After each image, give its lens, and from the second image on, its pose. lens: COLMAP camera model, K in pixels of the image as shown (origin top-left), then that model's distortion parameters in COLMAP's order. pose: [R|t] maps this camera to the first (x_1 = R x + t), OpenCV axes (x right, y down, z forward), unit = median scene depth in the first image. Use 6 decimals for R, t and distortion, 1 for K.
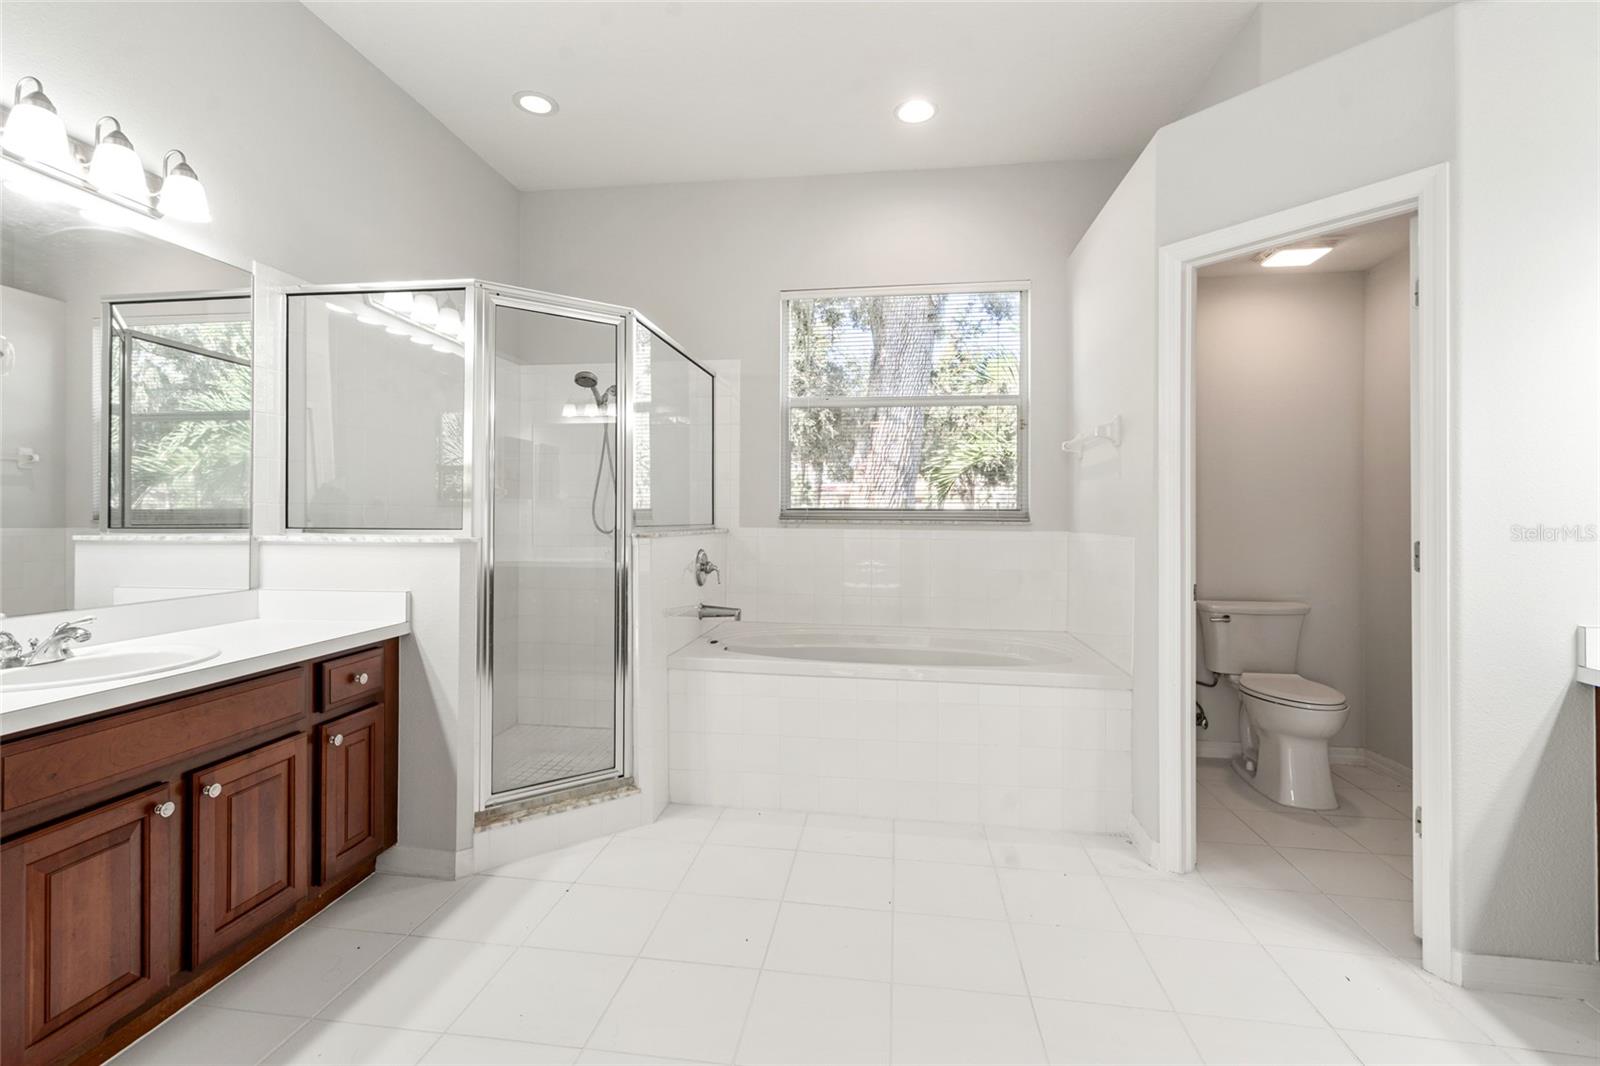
lens RADIAL K [[737.7, 0, 797.2], [0, 737.7, 521.4], [0, 0, 1]] dist [0.002113, 0.002528]
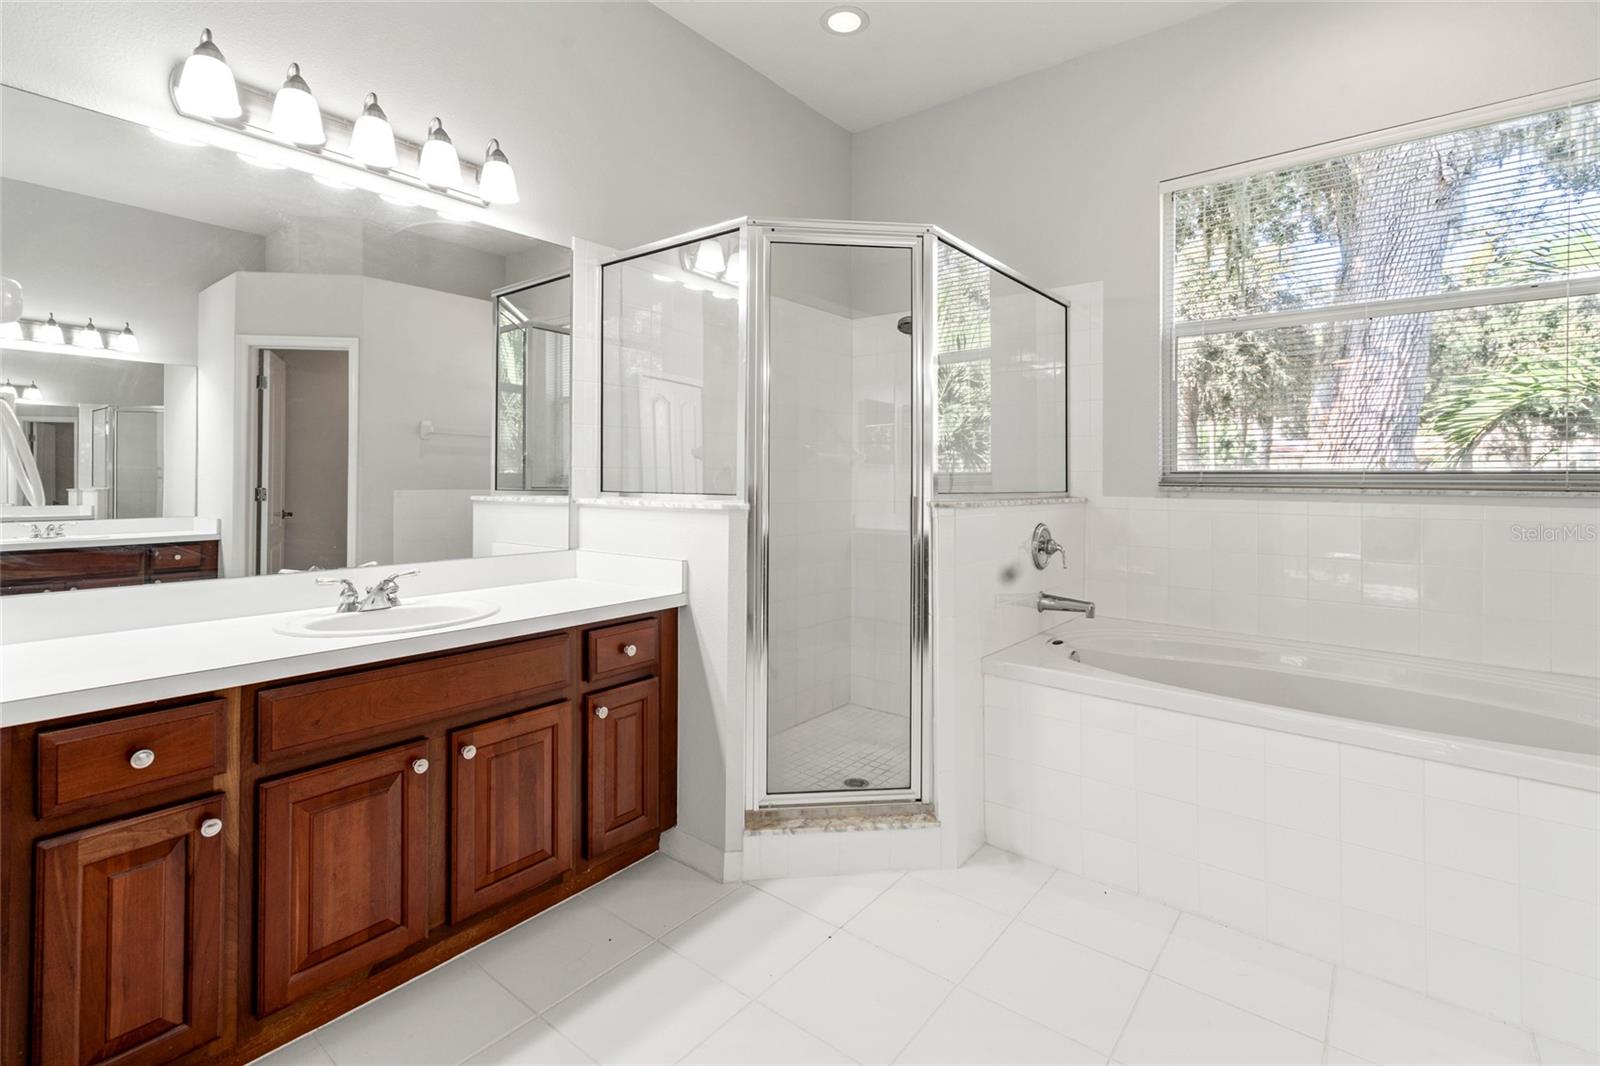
lens RADIAL K [[737.7, 0, 794.0], [0, 737.7, 480.2], [0, 0, 1]] dist [0.002113, 0.002528]
pose [[0.853343, 0.001299, -0.521349, 0.077367], [-0.006563, 0.999944, -0.008250, -0.000054], [0.521309, 0.010462, 0.853304, 0.260654]]
